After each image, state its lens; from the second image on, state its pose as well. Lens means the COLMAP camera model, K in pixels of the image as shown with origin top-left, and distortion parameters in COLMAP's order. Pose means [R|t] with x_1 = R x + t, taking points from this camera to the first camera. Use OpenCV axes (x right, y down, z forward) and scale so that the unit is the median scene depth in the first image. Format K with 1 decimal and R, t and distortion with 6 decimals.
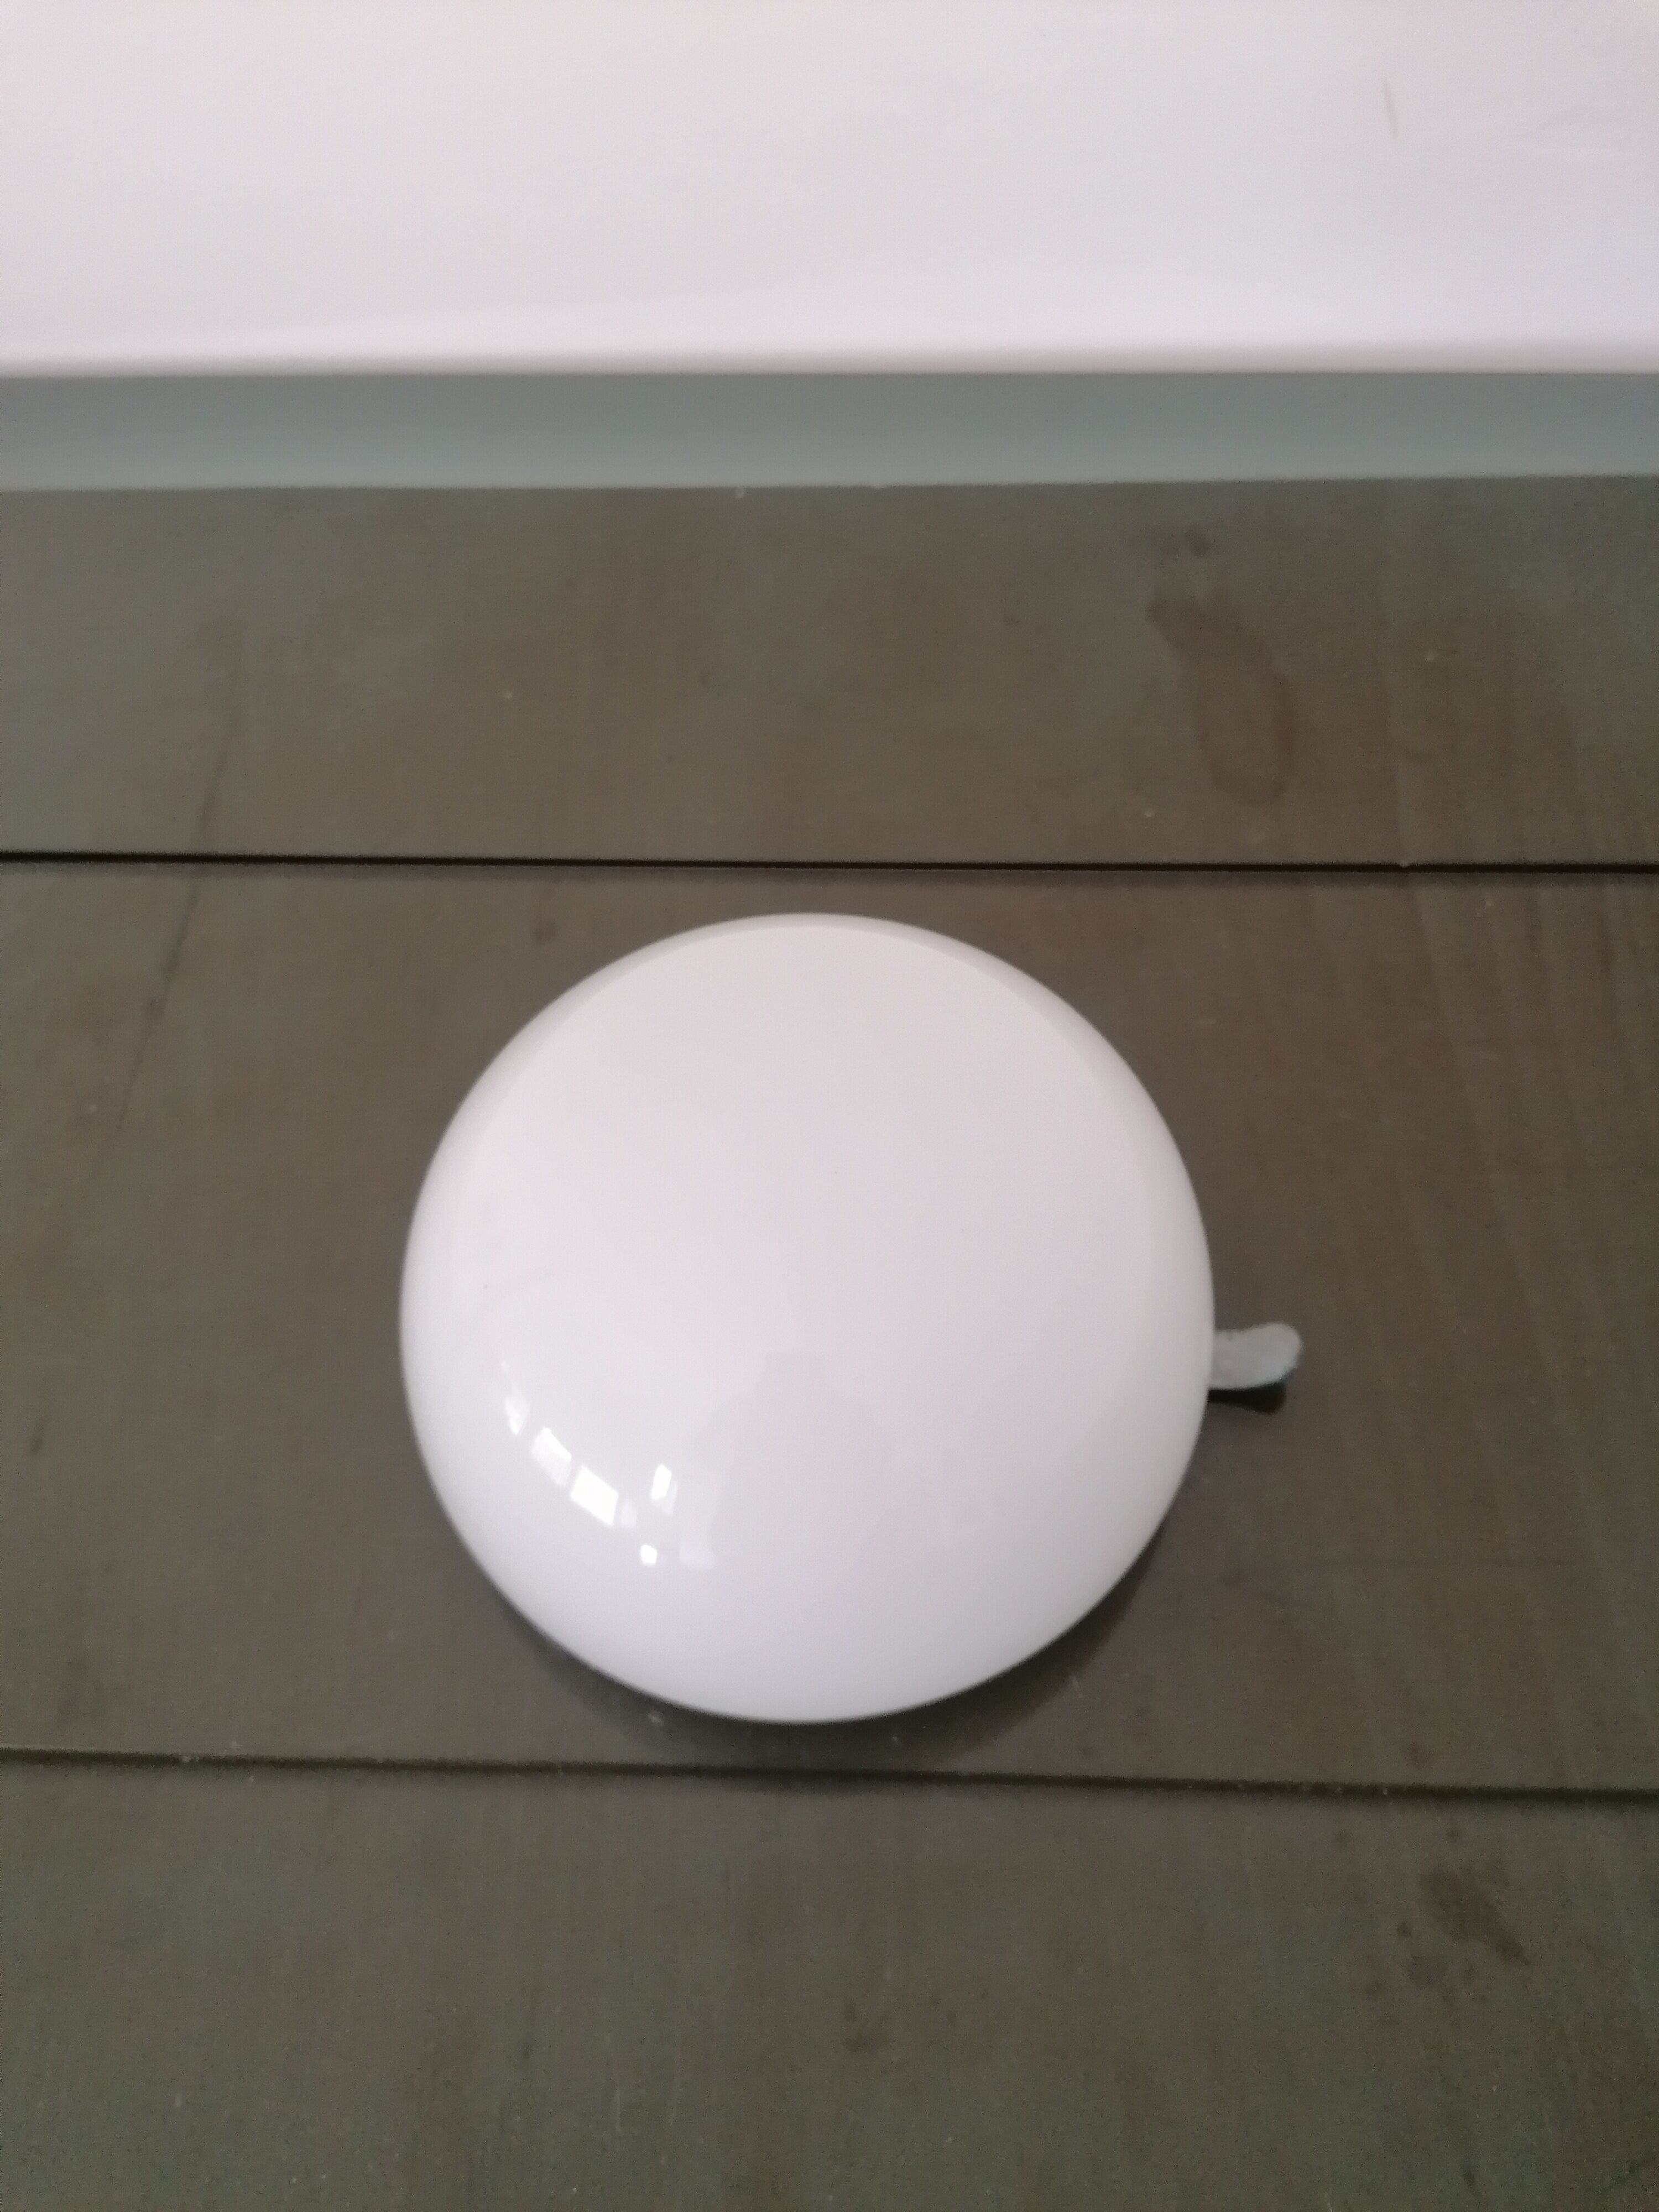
lens RADIAL K [[1723.0, 0, 832.0], [0, 1723.0, 1102.1], [0, 0, 1]] dist [0.023147, -0.038236]
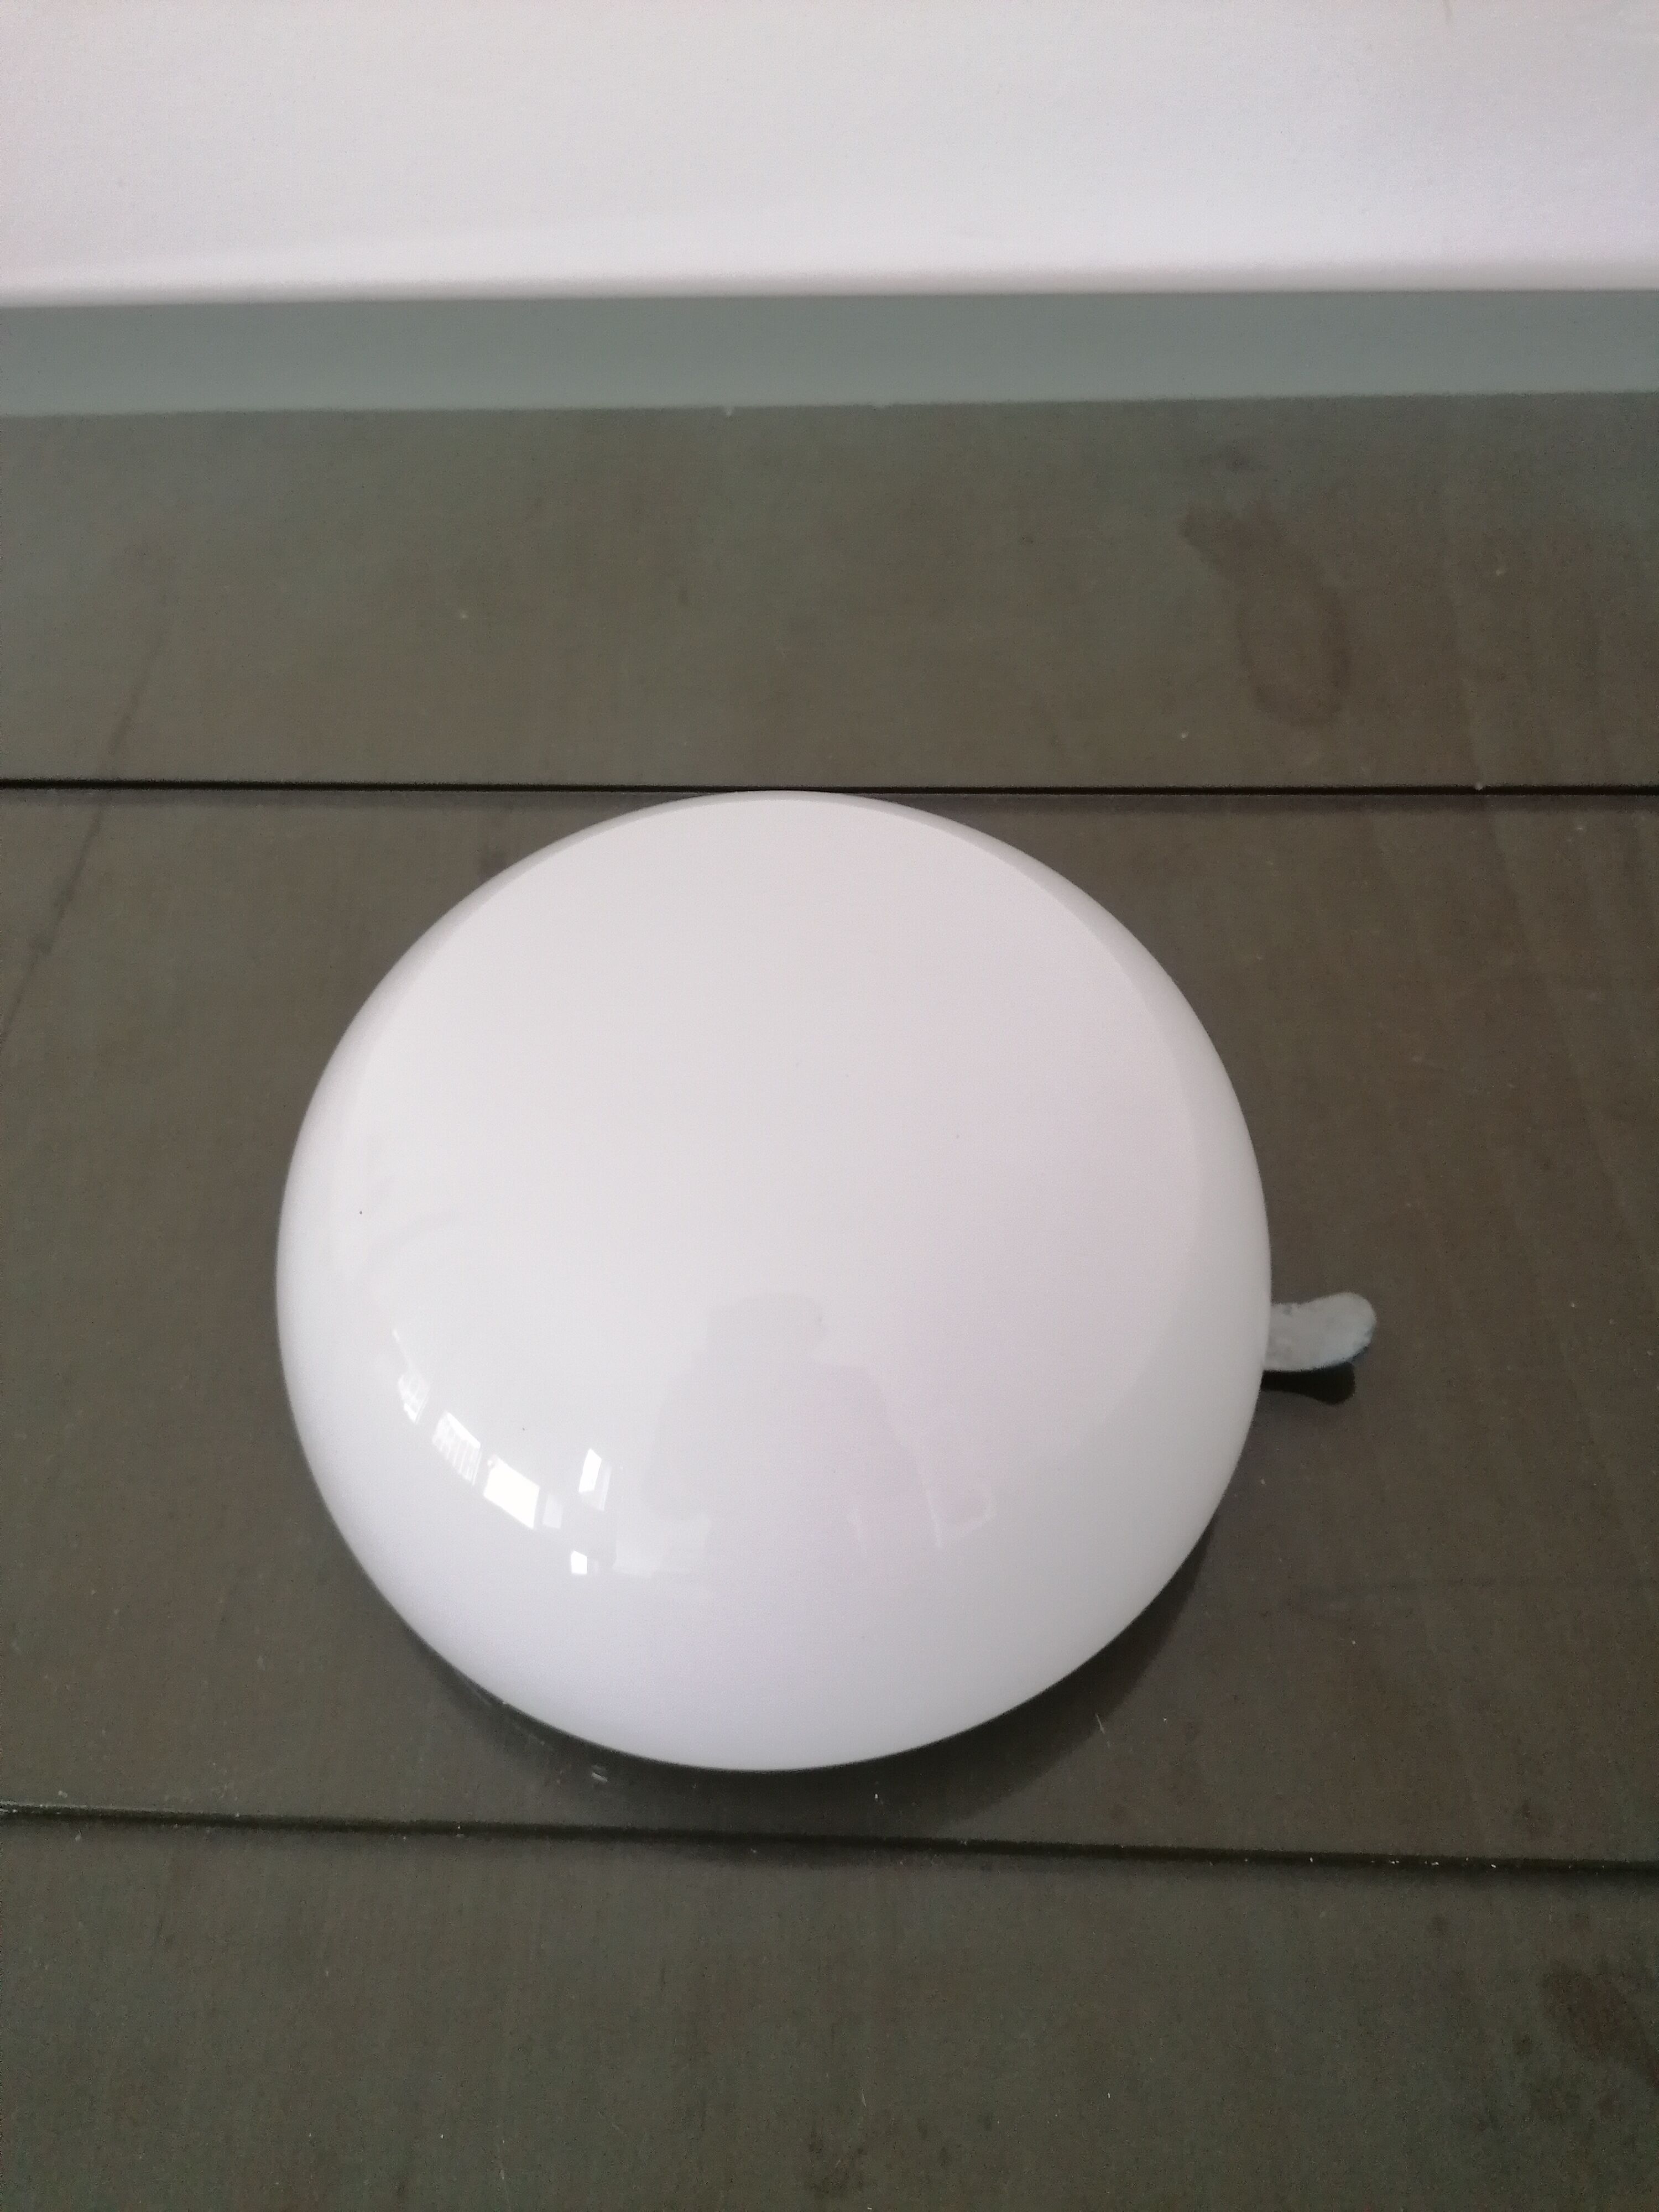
lens RADIAL K [[1723.0, 0, 838.0], [0, 1723.0, 1110.3], [0, 0, 1]] dist [0.023147, -0.038236]
pose [[0.999961, 0.008193, -0.003216, 0.016349], [-0.008294, 0.999428, -0.032788, 0.070116], [0.002945, 0.032813, 0.999457, 0.169969]]
